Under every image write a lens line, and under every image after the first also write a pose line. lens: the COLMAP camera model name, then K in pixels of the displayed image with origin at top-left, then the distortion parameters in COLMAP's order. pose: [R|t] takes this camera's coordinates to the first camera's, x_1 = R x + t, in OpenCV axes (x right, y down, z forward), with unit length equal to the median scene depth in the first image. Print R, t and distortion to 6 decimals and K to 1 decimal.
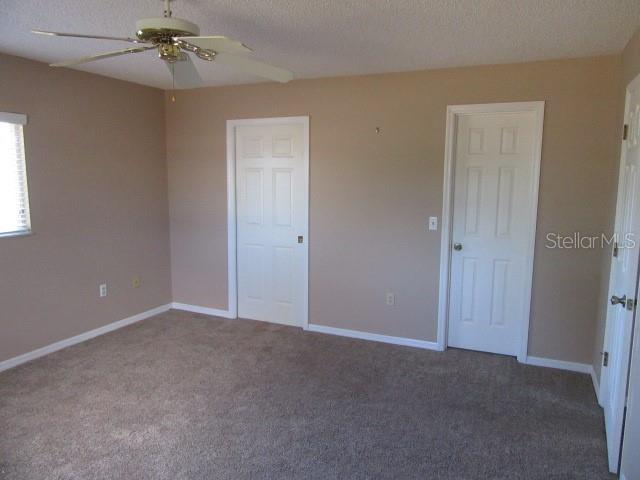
lens RADIAL K [[476.0, 0, 322.1], [0, 476.0, 236.3], [0, 0, 1]] dist [-0.021517, 0.049510]
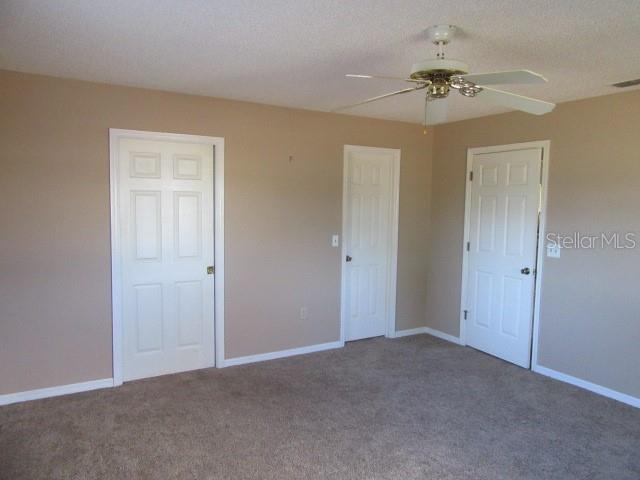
lens RADIAL K [[476.0, 0, 317.1], [0, 476.0, 237.0], [0, 0, 1]] dist [-0.021517, 0.049510]
pose [[0.575396, -0.062008, 0.815521, -0.712147], [0.094456, 0.995488, 0.009047, -0.048491], [-0.812403, 0.071825, 0.578656, 0.324584]]
